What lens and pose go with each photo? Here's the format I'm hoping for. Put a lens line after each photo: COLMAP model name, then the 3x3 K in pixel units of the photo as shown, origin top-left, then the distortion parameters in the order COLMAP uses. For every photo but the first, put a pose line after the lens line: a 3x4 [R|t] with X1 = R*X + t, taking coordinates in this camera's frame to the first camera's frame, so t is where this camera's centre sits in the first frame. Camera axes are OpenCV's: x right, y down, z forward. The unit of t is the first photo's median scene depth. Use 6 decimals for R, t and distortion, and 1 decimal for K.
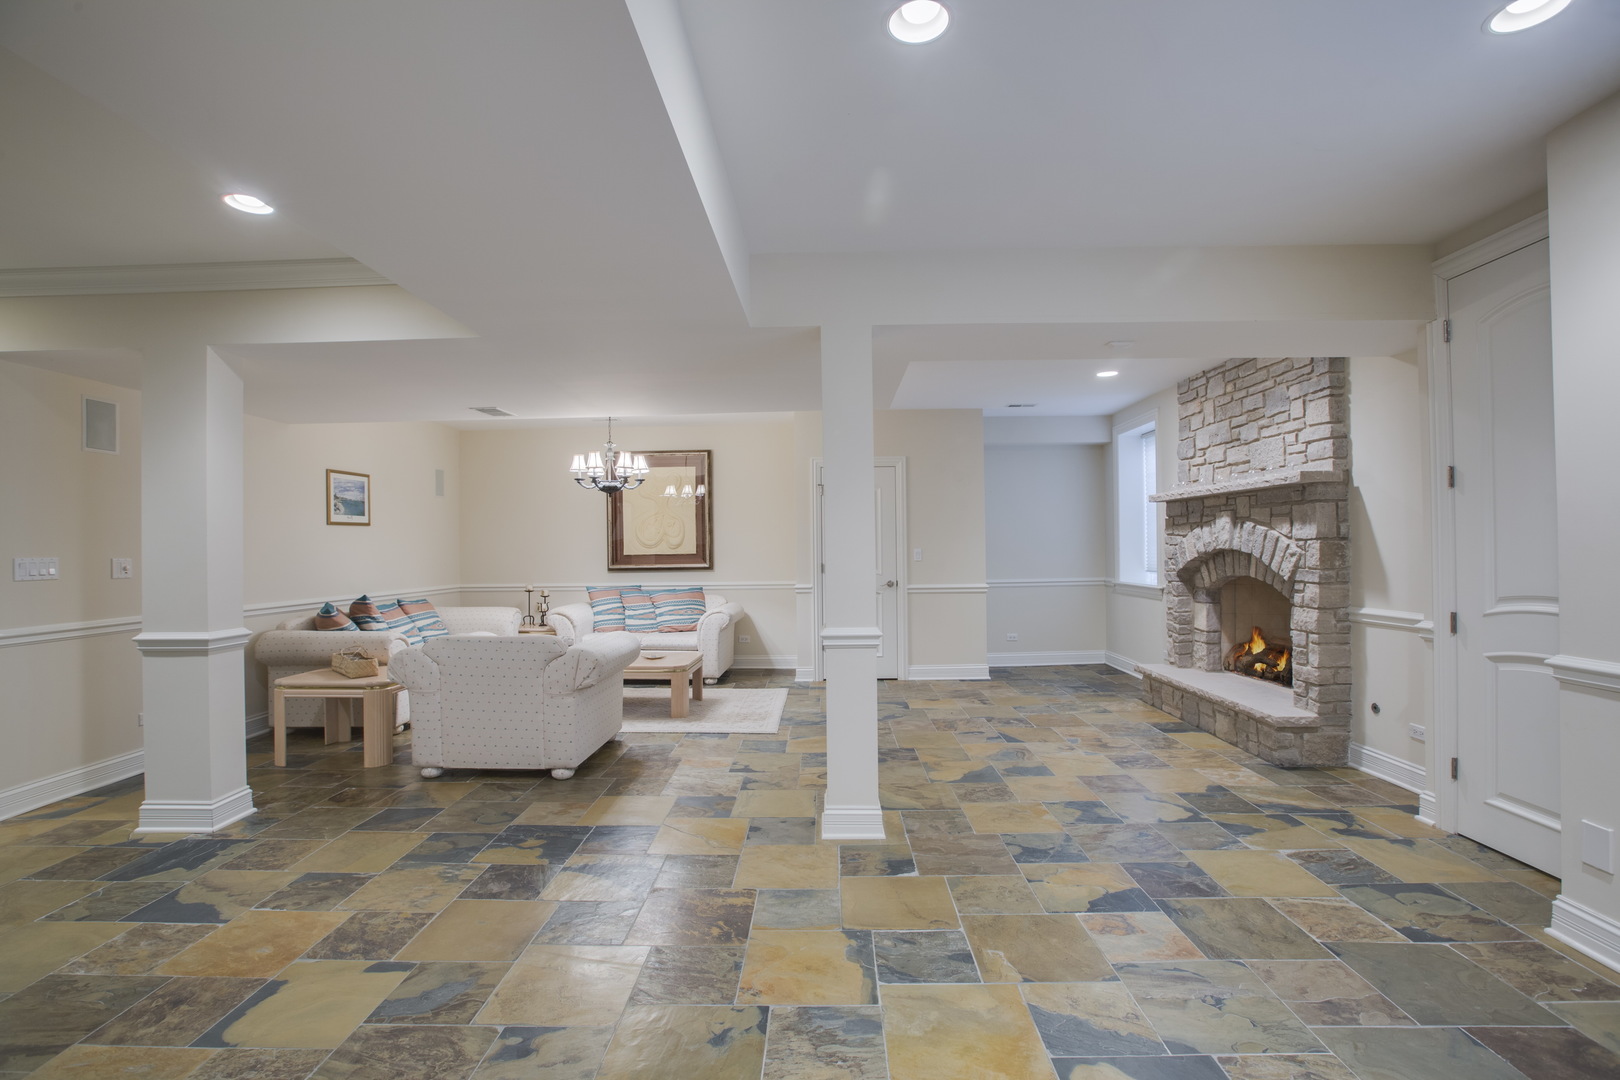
lens RADIAL K [[742.4, 0, 809.0], [0, 742.4, 544.6], [0, 0, 1]] dist [-0.024788, 0.000108]
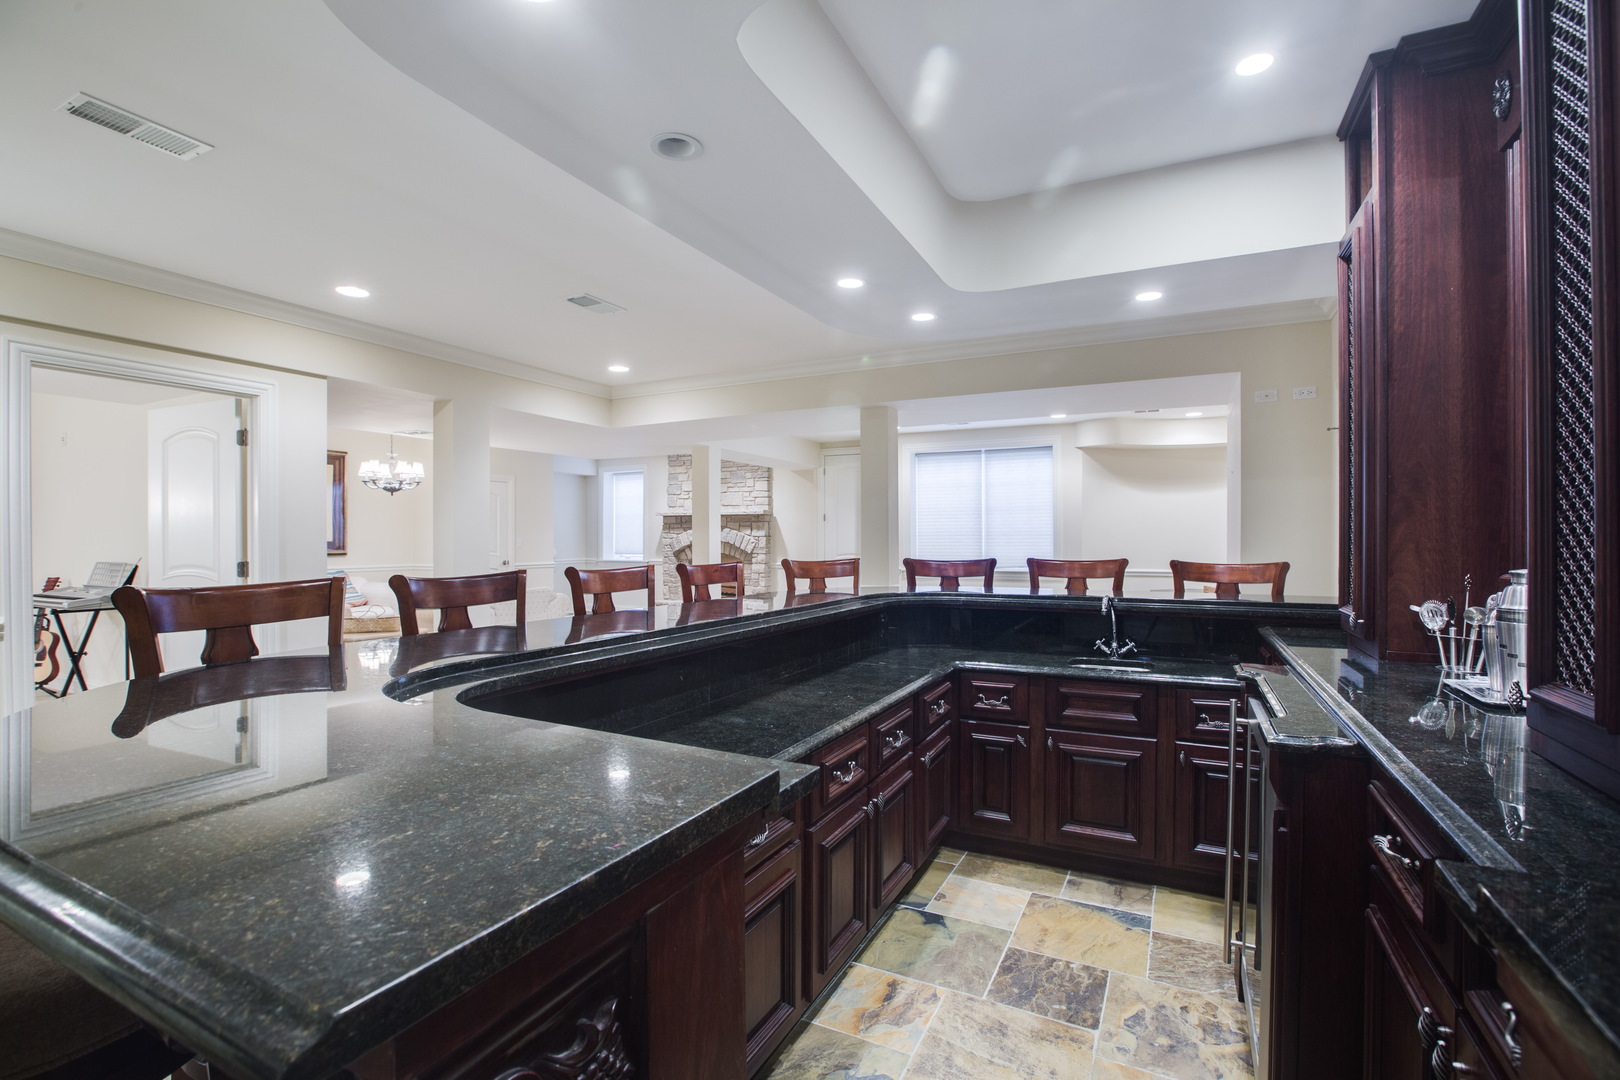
lens RADIAL K [[742.4, 0, 810.1], [0, 742.4, 540.7], [0, 0, 1]] dist [-0.024788, 0.000108]
pose [[0.424662, 0.004034, 0.905343, -1.510577], [-0.006909, 0.999975, -0.001215, 0.009010], [-0.905326, -0.005739, 0.424679, -0.232541]]
